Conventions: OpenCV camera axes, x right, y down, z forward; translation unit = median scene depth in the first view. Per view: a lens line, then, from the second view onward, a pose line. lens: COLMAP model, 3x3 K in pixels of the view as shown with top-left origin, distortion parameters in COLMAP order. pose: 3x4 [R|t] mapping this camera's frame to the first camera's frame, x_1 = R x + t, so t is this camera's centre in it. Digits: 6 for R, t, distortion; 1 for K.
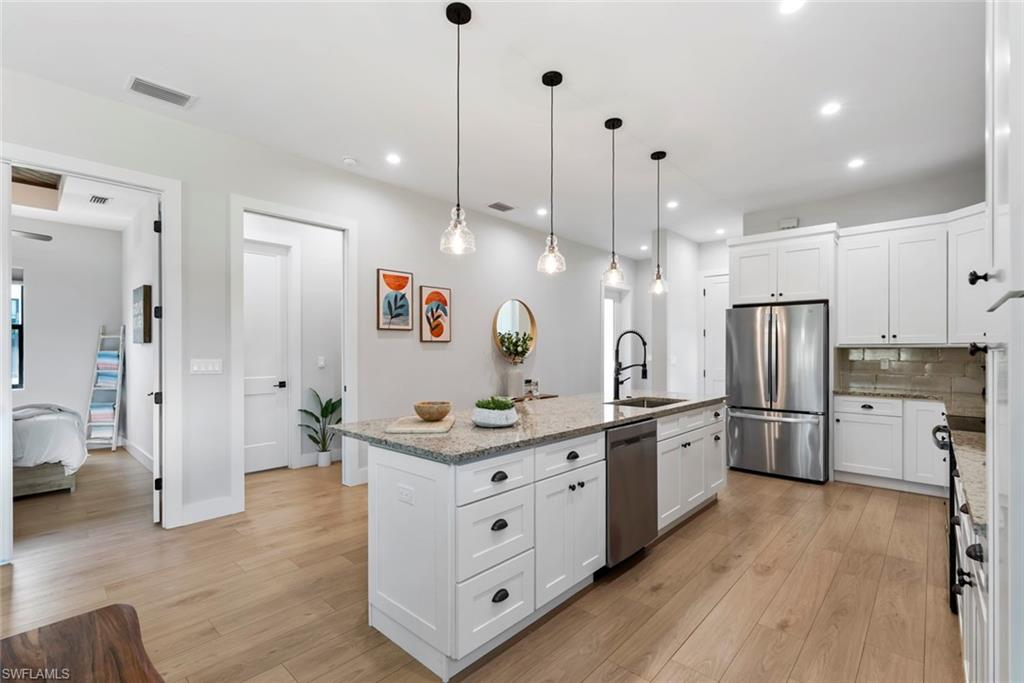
lens RADIAL K [[457.0, 0, 513.0], [0, 457.0, 350.2], [0, 0, 1]] dist [0.001119, 0.000175]
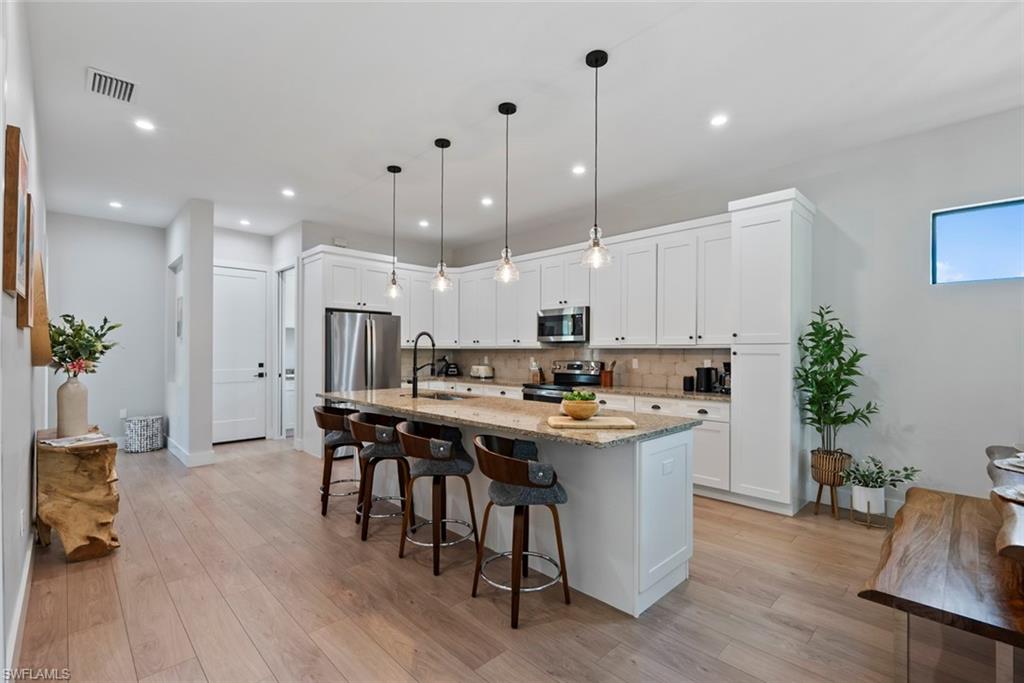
lens RADIAL K [[457.0, 0, 513.0], [0, 457.0, 350.2], [0, 0, 1]] dist [0.001119, 0.000175]
pose [[0.053762, 0.001070, 0.998553, -0.857965], [-0.007860, 0.999969, -0.000649, -0.002521], [-0.998523, -0.007814, 0.053769, 0.770558]]
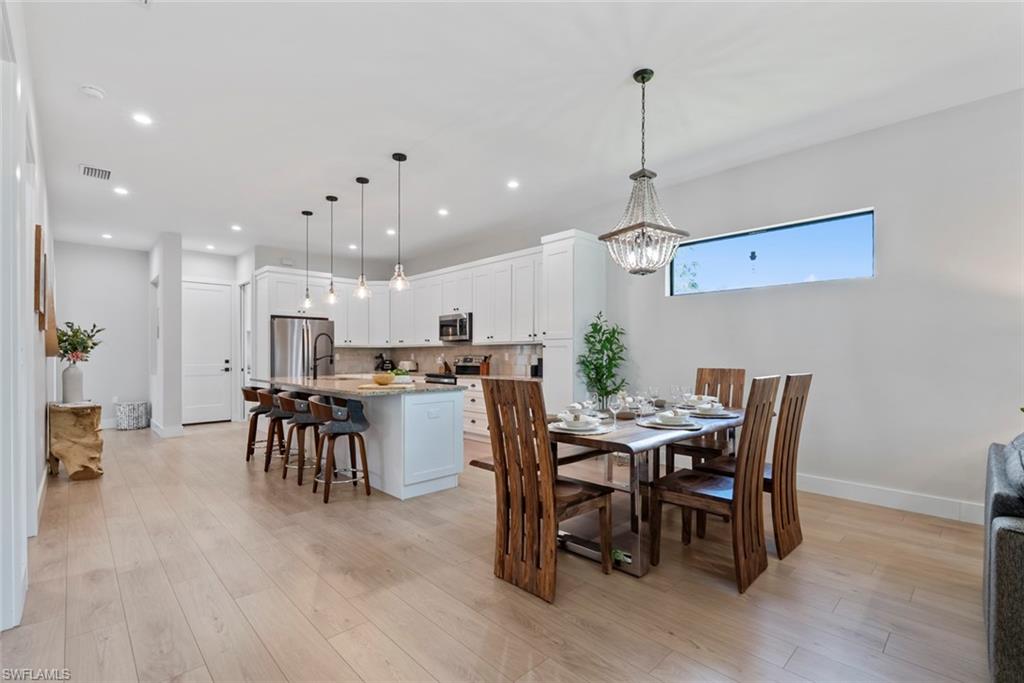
lens RADIAL K [[458.1, 0, 509.7], [0, 458.1, 353.7], [0, 0, 1]] dist [0.001621, 0.000430]
pose [[0.067005, 0.000181, 0.997753, -1.276468], [-0.001779, 0.999998, -0.000062, 0.025210], [-0.997751, -0.001771, 0.067005, 0.299022]]
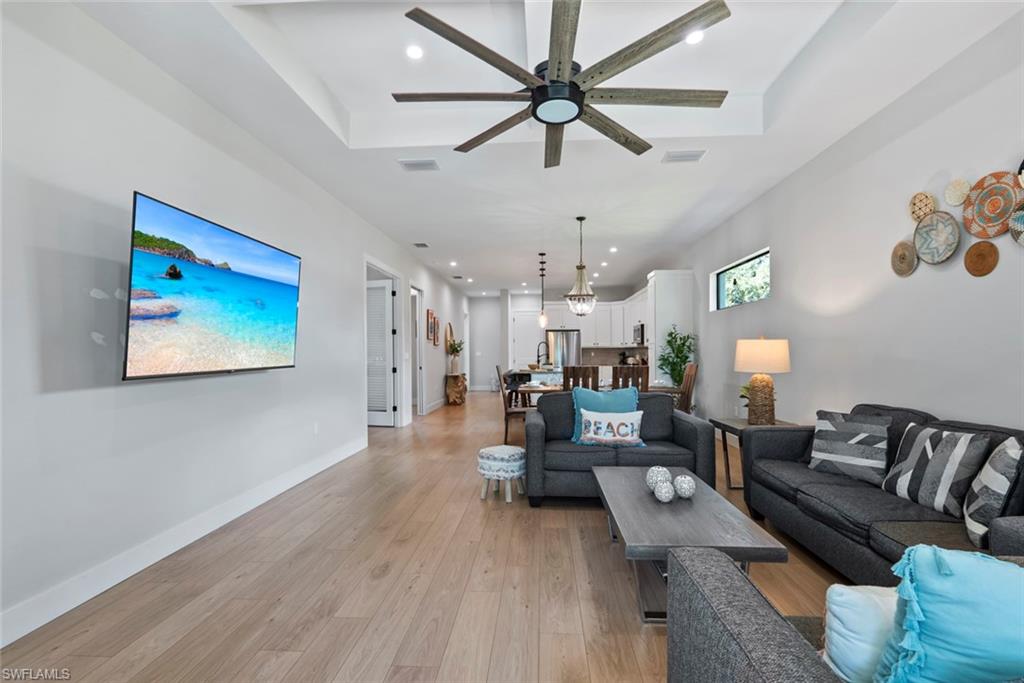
lens RADIAL K [[454.8, 0, 513.3], [0, 454.8, 343.3], [0, 0, 1]] dist [-0.000589, 0.000096]
pose [[0.778101, 0.004633, 0.628122, -1.702140], [0.004302, 0.999910, -0.012704, 0.000744], [-0.628124, 0.012587, 0.778011, -1.093373]]
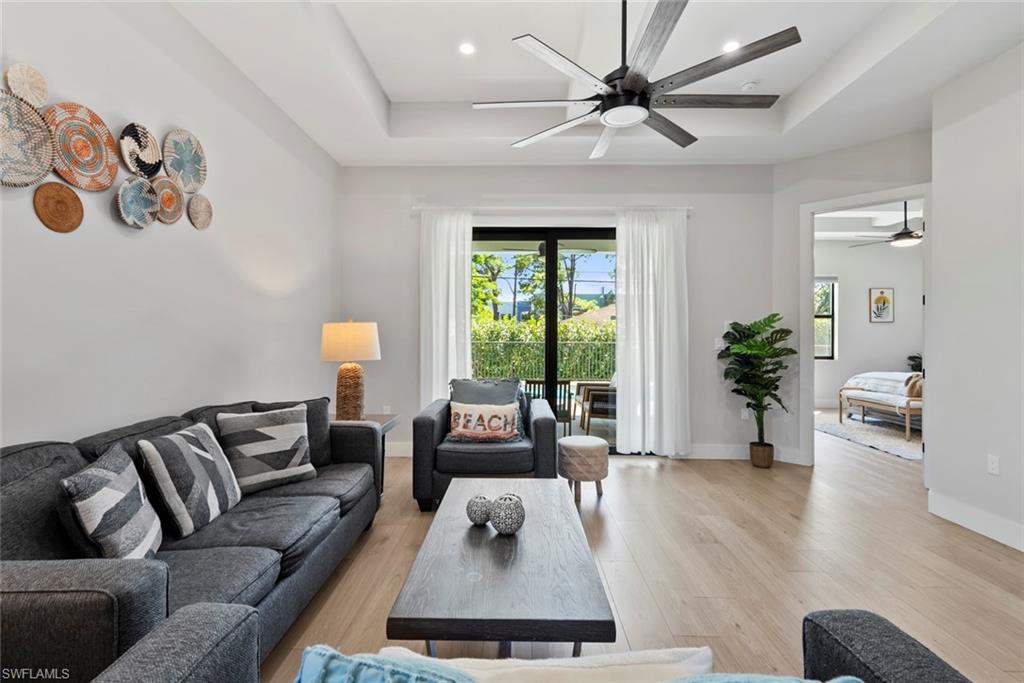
lens RADIAL K [[459.8, 0, 512.9], [0, 459.8, 335.7], [0, 0, 1]] dist [-0.000202, -0.000223]
pose [[-0.750627, -0.000825, -0.660726, -0.671339], [0.002060, 0.999991, -0.003590, 0.009360], [0.660724, -0.004056, -0.750618, -0.236228]]
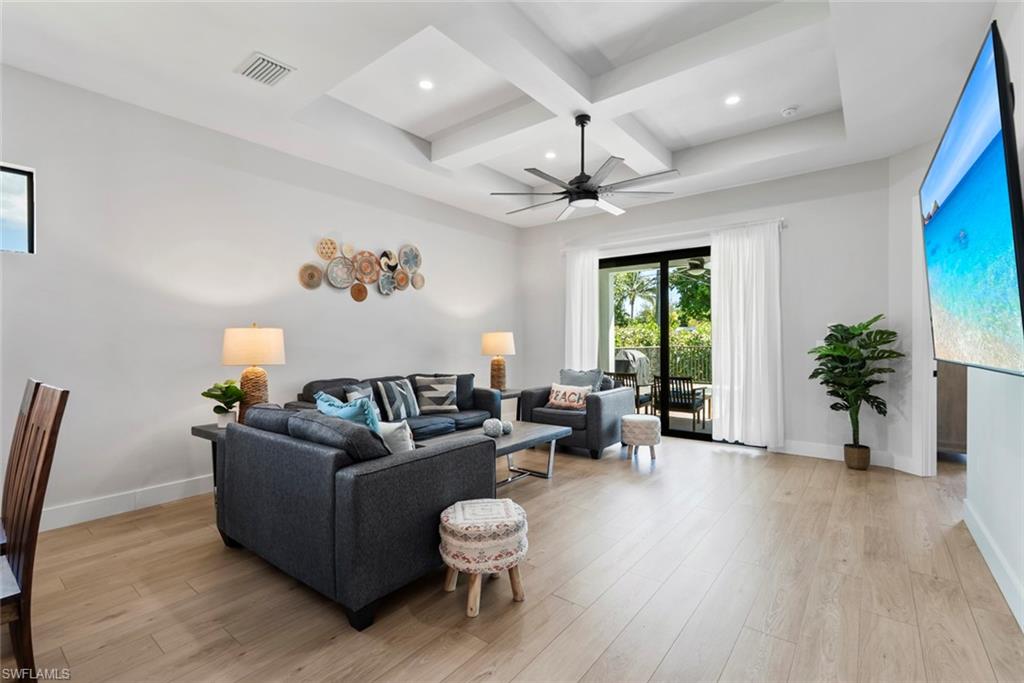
lens RADIAL K [[455.3, 0, 512.2], [0, 455.3, 345.9], [0, 0, 1]] dist [-0.002404, -0.000200]
pose [[-0.997329, 0.006141, -0.072779, -0.999941], [0.005839, 0.999973, 0.004354, 0.018844], [0.072804, 0.003918, -0.997339, 0.454283]]
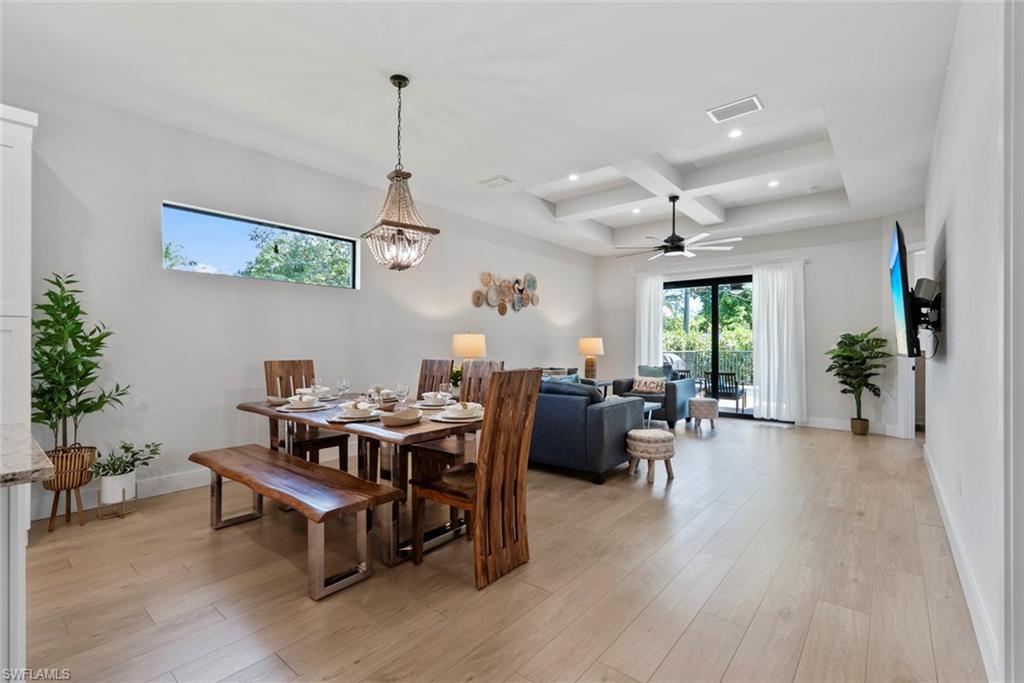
lens RADIAL K [[455.3, 0, 512.2], [0, 455.3, 345.9], [0, 0, 1]] dist [-0.002404, -0.000200]
pose [[-0.998974, -0.001576, -0.045252, -0.579399], [-0.001277, 0.999977, -0.006626, 0.031460], [0.045261, -0.006561, -0.998954, 1.014690]]
